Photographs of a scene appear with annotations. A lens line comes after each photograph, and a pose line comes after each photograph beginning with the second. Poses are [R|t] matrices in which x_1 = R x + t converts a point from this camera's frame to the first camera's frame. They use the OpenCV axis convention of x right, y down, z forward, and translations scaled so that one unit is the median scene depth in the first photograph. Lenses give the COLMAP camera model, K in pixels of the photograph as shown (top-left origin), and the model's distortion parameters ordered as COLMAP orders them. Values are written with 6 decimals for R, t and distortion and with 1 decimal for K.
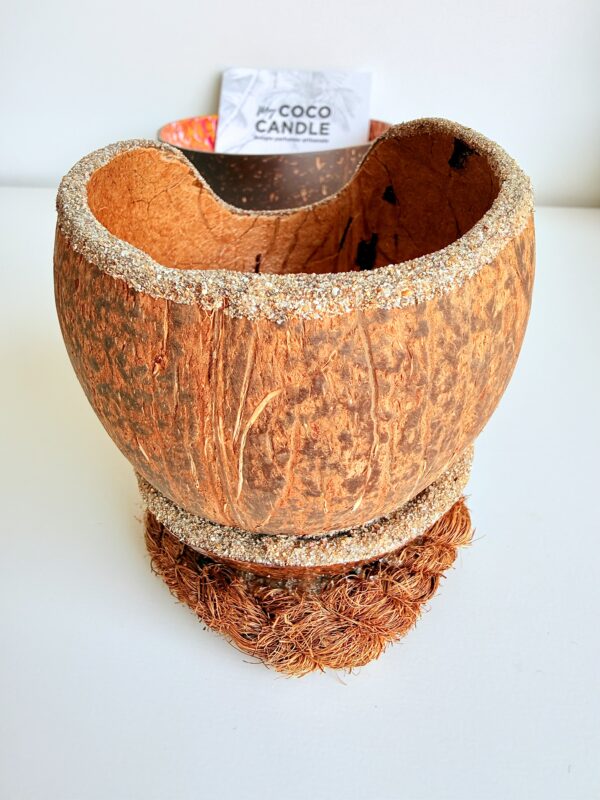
lens RADIAL K [[563.4, 0, 300.0], [0, 563.4, 400.0], [0, 0, 1]] dist [-0.002915, -0.000582]
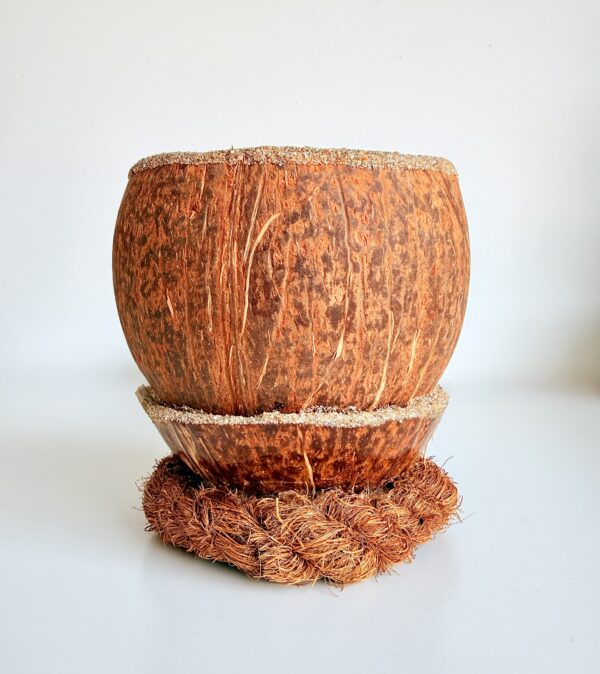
lens RADIAL K [[563.3, 0, 300.0], [0, 563.3, 337.0], [0, 0, 1]] dist [0.000102, -0.000128]
pose [[0.999916, 0.012181, -0.004510, 0.025166], [-0.012857, 0.878631, -0.477328, 0.887082], [-0.001852, 0.477346, 0.878714, -0.096109]]
